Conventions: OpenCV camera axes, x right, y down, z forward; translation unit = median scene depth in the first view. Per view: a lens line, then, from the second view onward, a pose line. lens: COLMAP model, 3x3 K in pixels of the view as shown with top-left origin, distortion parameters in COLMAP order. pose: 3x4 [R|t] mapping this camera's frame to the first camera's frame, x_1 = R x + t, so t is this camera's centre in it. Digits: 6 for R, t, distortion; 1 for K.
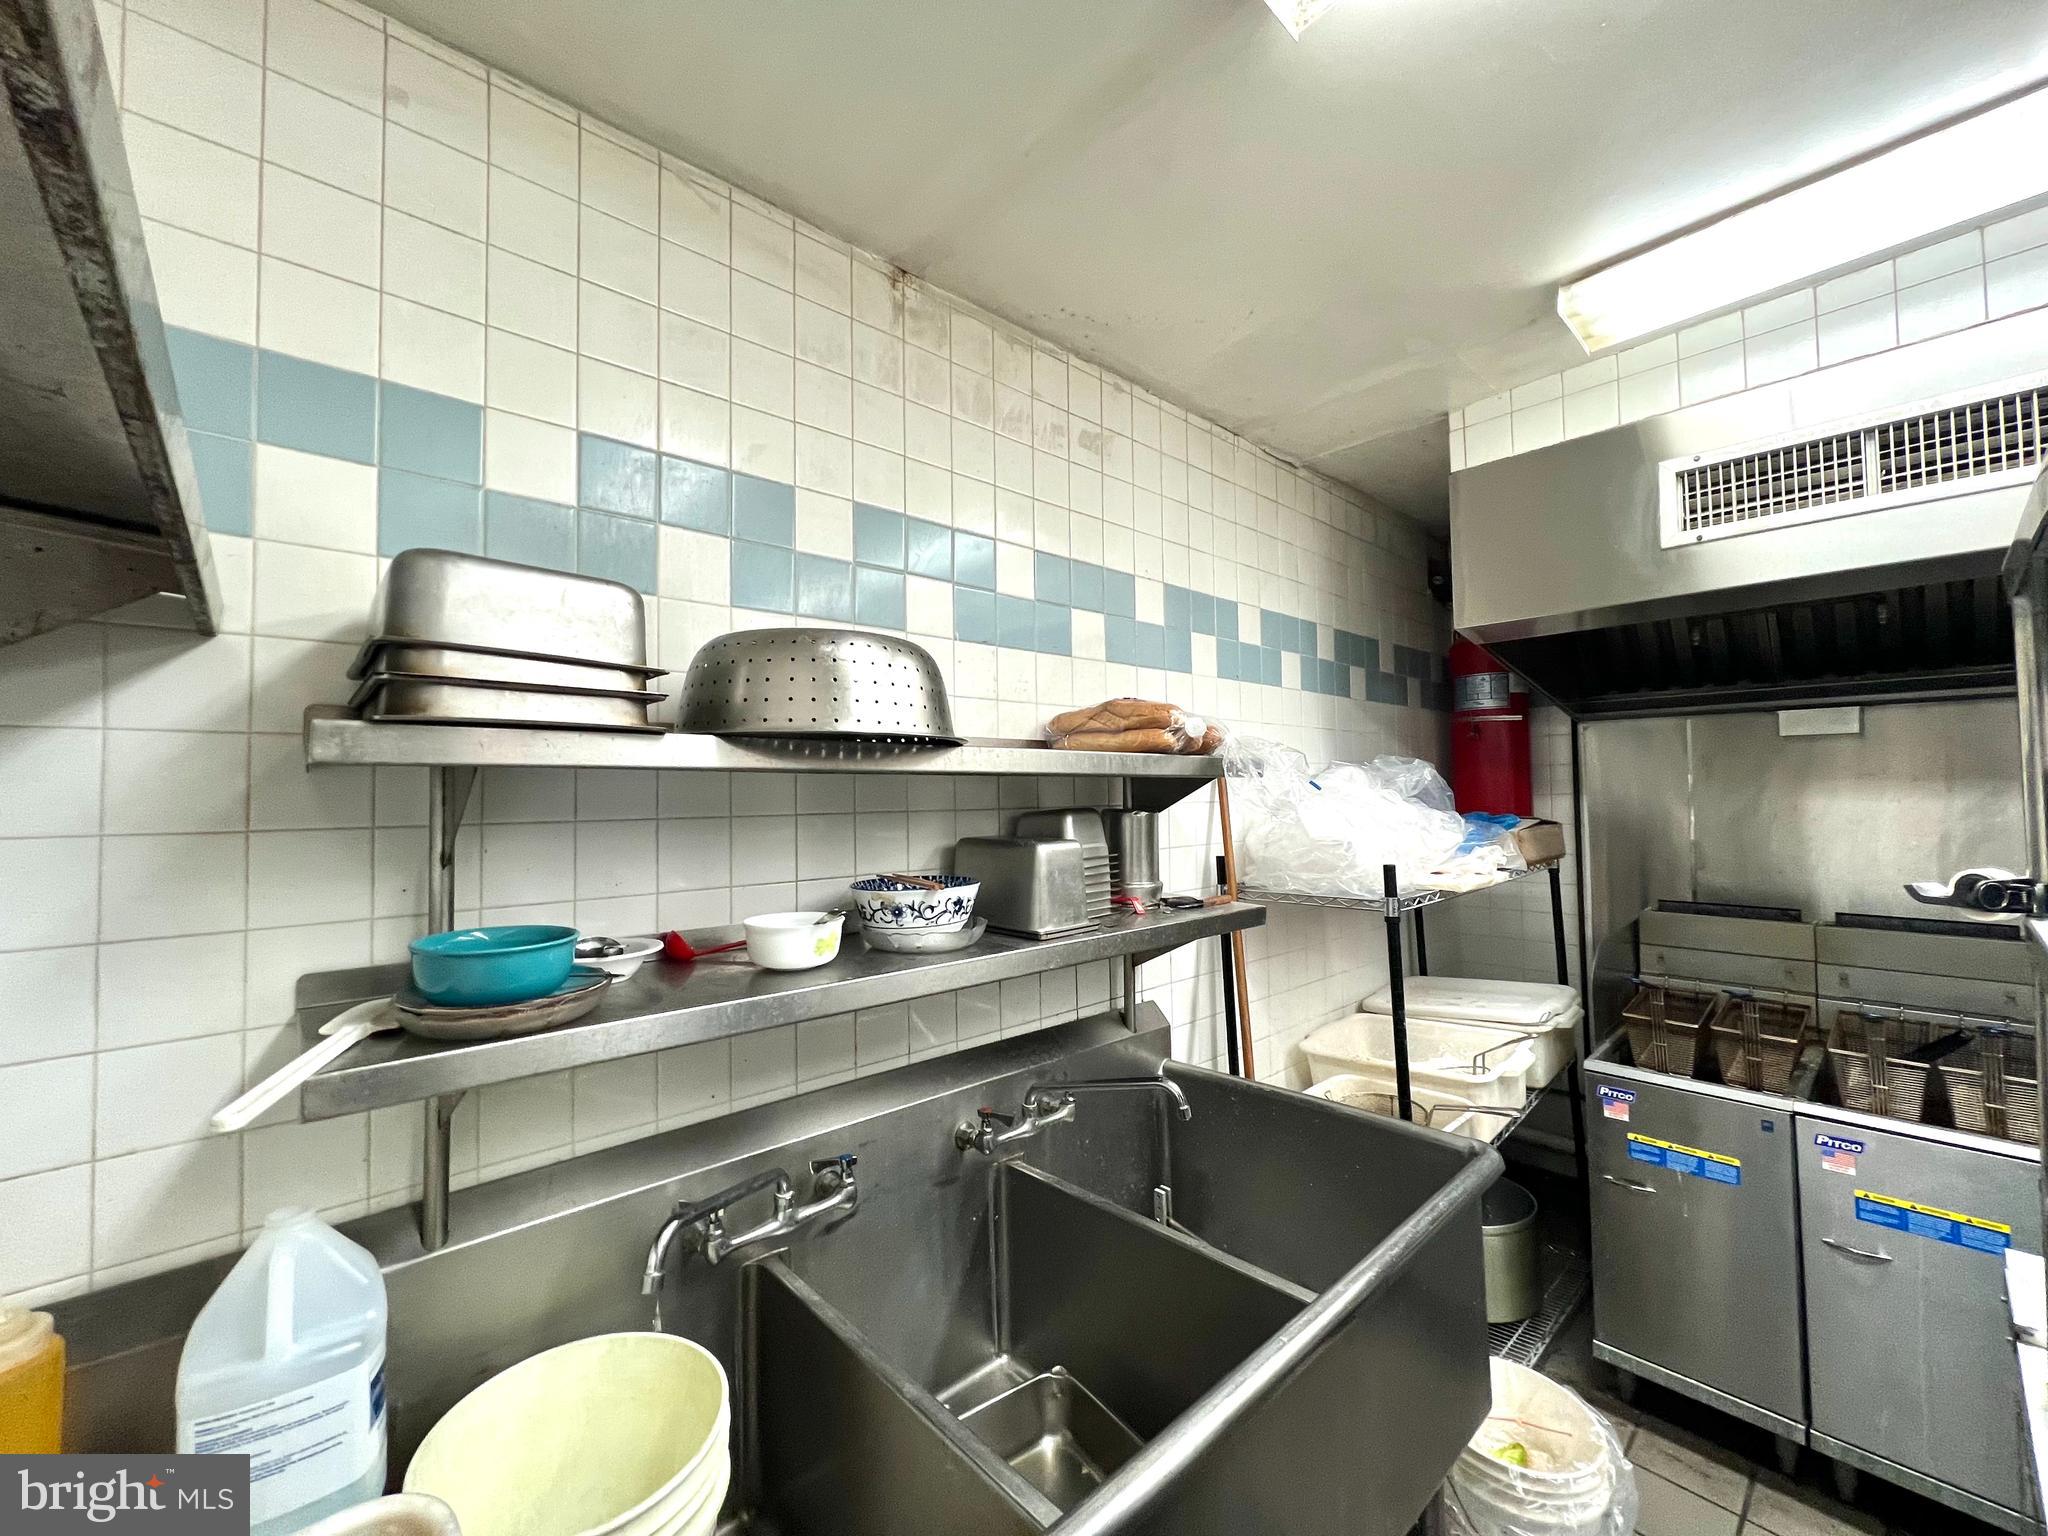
lens RADIAL K [[816.6, 0, 1016.8], [0, 816.6, 767.0], [0, 0, 1]] dist [-0.001722, 0.000083]
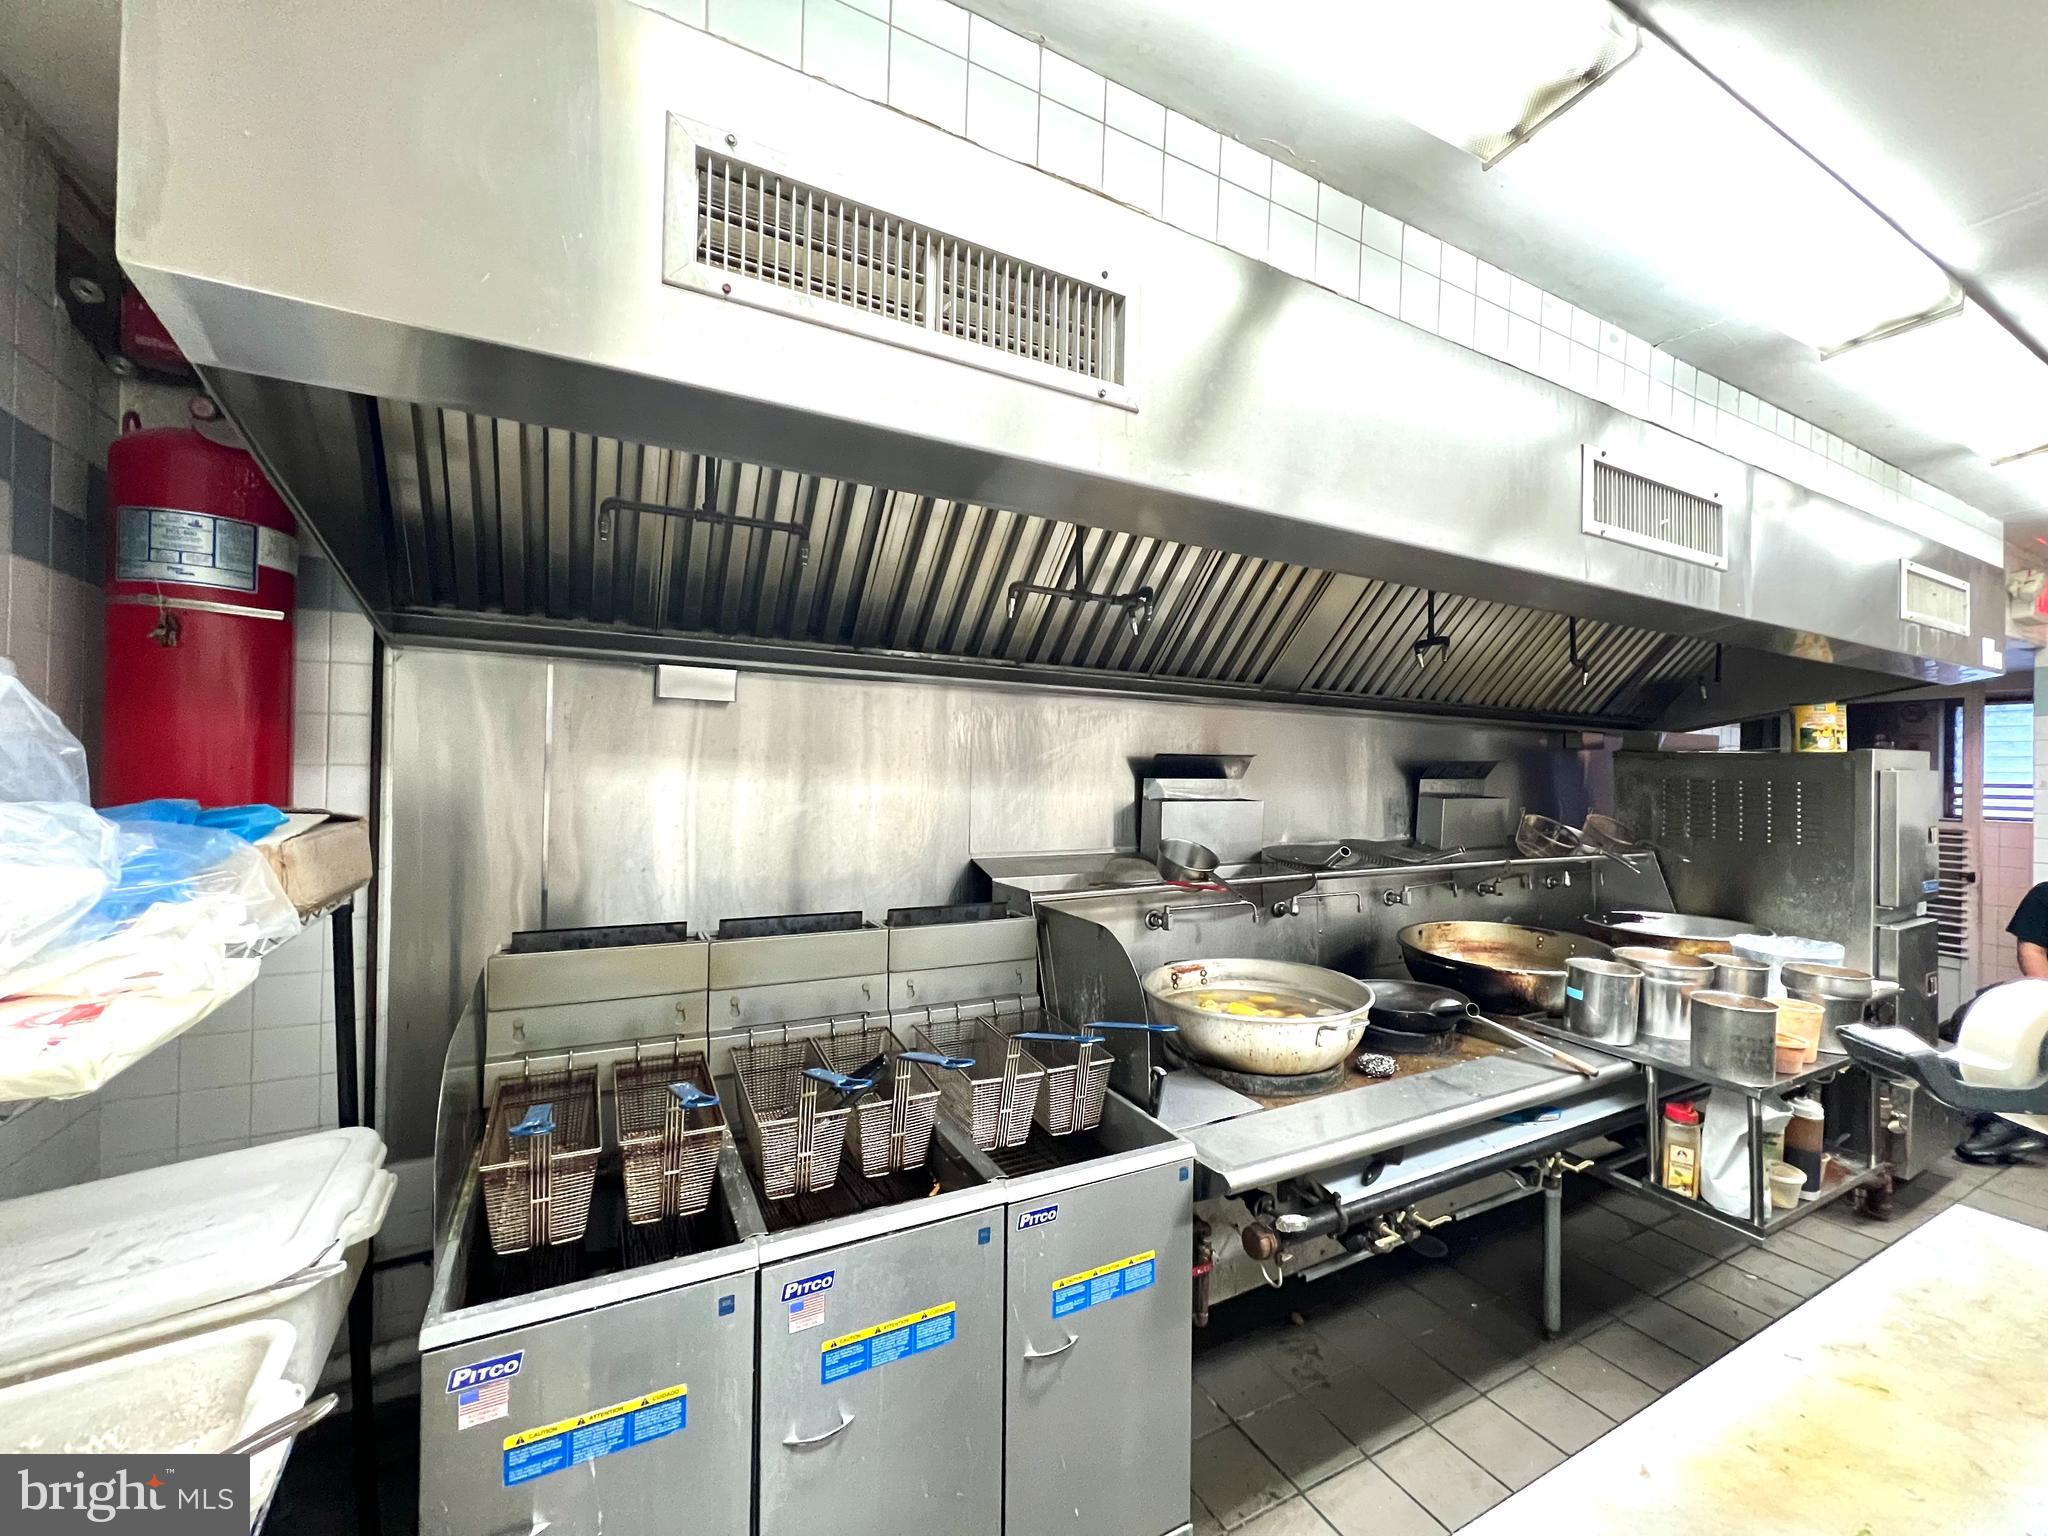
lens RADIAL K [[816.6, 0, 1014.1], [0, 816.6, 764.1], [0, 0, 1]] dist [-0.001722, 0.000083]
pose [[0.243962, 0.026493, 0.969423, 0.294759], [-0.049485, 0.998665, -0.014838, 0.024032], [-0.968521, -0.044352, 0.244947, 0.530357]]
